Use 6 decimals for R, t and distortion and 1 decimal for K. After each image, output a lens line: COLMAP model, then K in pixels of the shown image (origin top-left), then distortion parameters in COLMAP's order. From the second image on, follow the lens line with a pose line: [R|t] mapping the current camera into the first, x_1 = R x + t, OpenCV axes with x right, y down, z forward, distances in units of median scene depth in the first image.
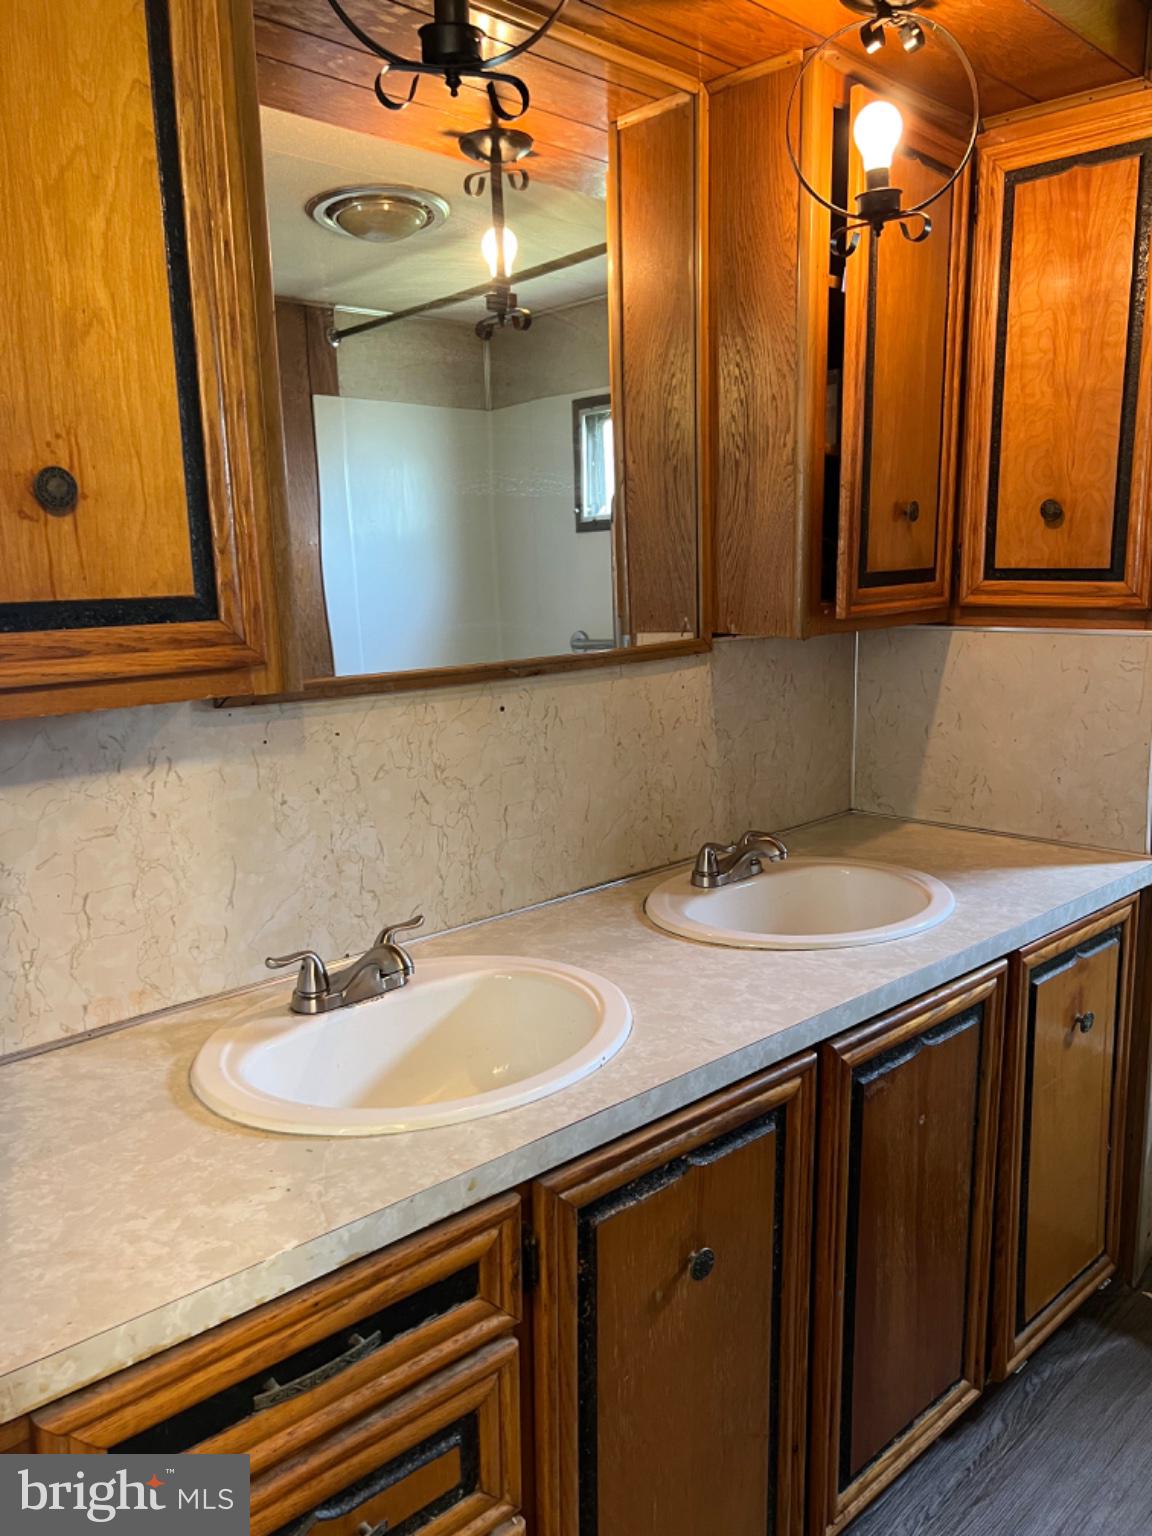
lens RADIAL K [[1155.4, 0, 576.3], [0, 1155.4, 749.6], [0, 0, 1]] dist [0.073118, -0.080866]
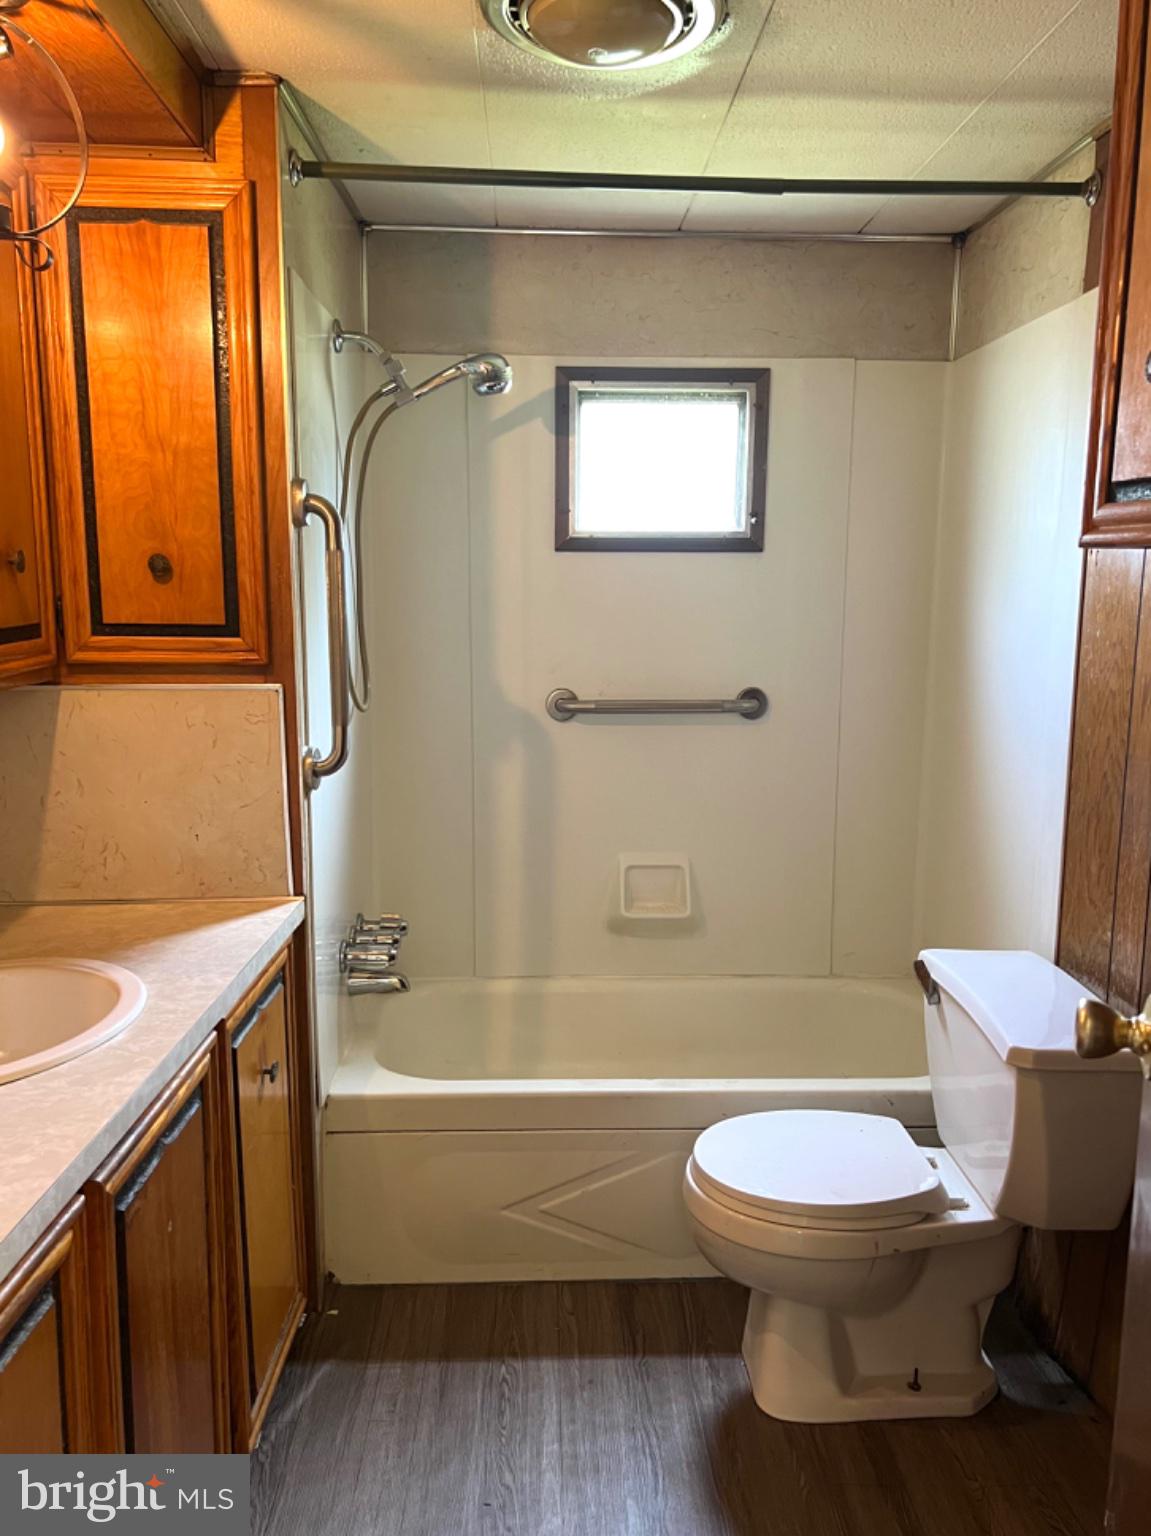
lens RADIAL K [[1213.2, 0, 580.4], [0, 1213.2, 758.9], [0, 0, 1]] dist [0.028133, -0.004107]
pose [[0.678815, -0.089710, 0.728809, -0.114722], [0.110819, 0.993657, 0.019093, -0.024335], [-0.725899, 0.067805, 0.684451, 0.057793]]
